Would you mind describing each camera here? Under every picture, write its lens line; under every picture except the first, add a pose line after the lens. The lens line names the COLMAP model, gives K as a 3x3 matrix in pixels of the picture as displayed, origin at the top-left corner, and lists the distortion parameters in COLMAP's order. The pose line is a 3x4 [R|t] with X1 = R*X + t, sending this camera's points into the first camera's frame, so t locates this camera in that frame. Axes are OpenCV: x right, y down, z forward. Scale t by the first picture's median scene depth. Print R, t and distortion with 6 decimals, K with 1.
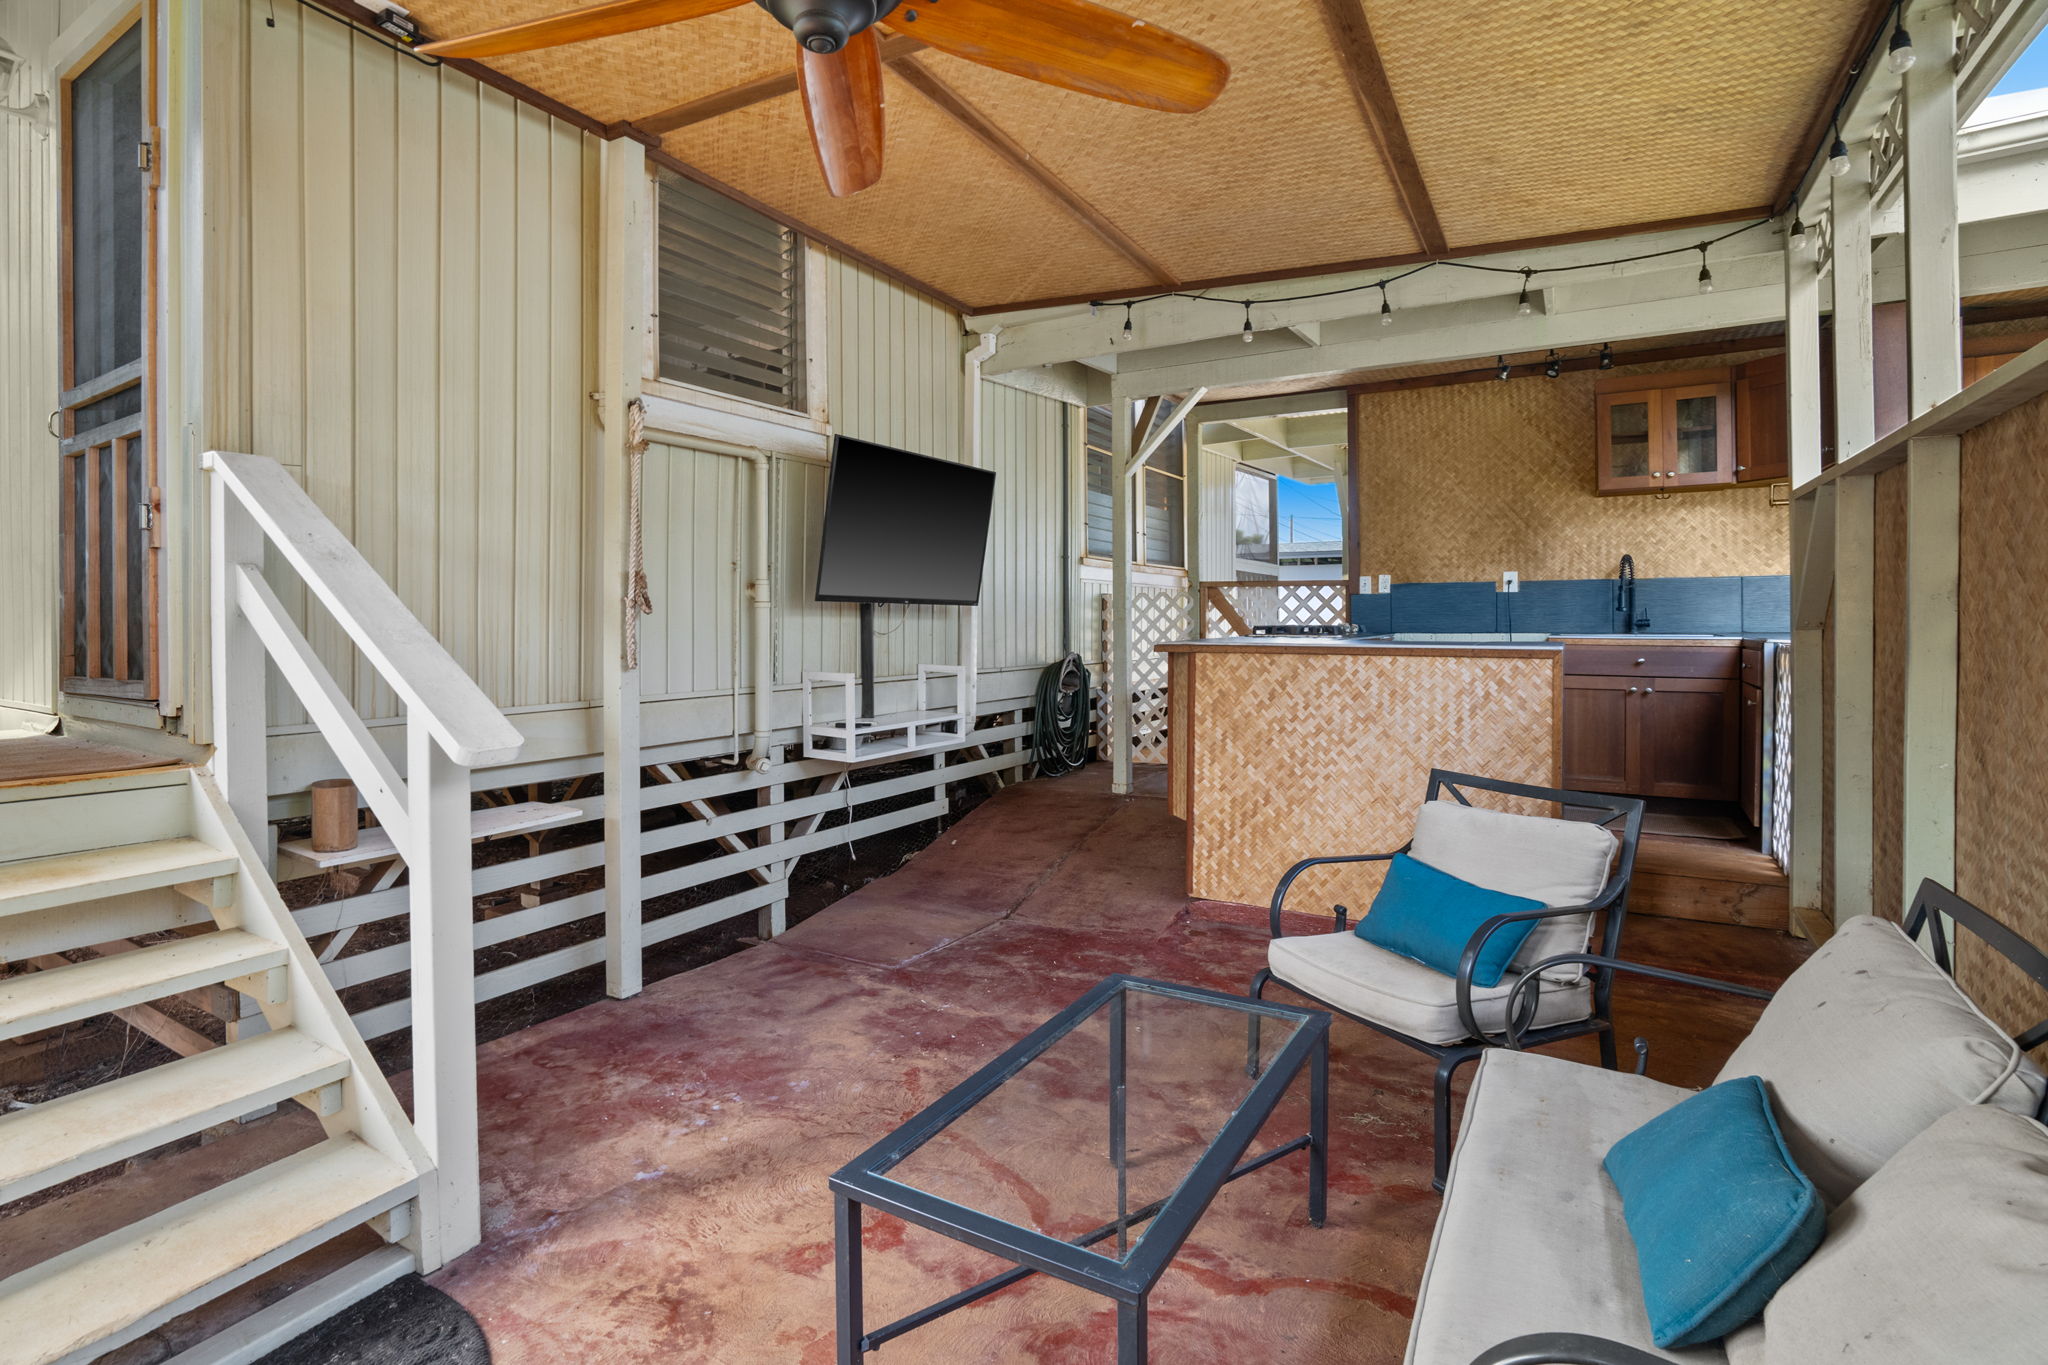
lens RADIAL K [[975.2, 0, 1020.7], [0, 975.2, 609.0], [0, 0, 1]] dist [-0.038895, 0.000432]
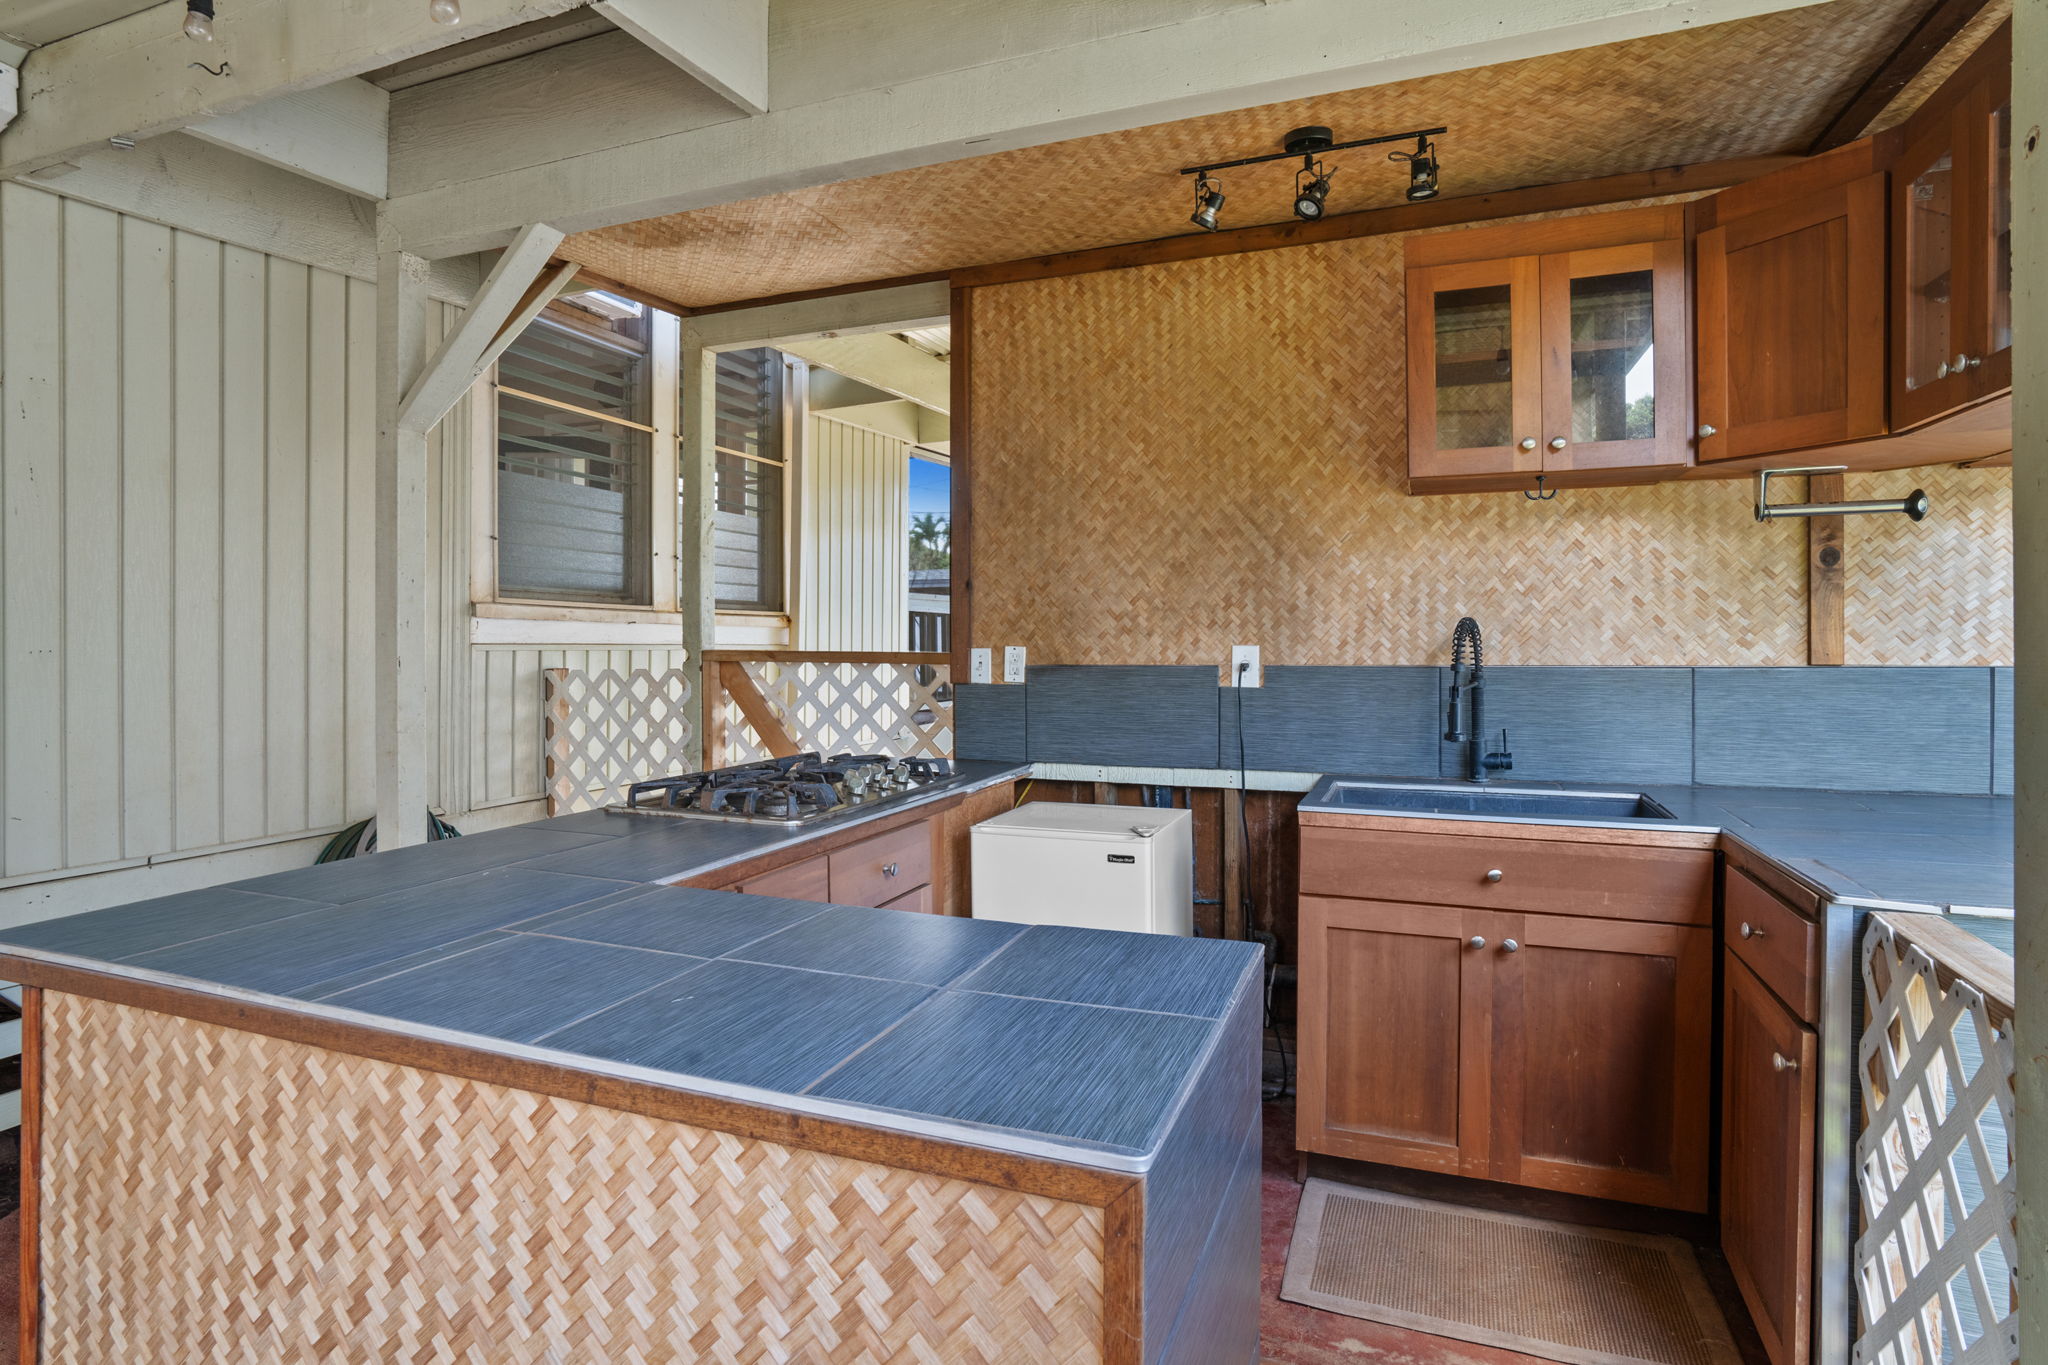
lens RADIAL K [[1060.8, 0, 1024.1], [0, 1060.8, 633.5], [0, 0, 1]] dist [-0.046528, 0.000067]
pose [[0.987648, 0.002502, 0.156669, 0.339944], [-0.002742, 0.999995, 0.001317, -0.049315], [-0.156665, -0.001730, 0.987650, 0.530883]]
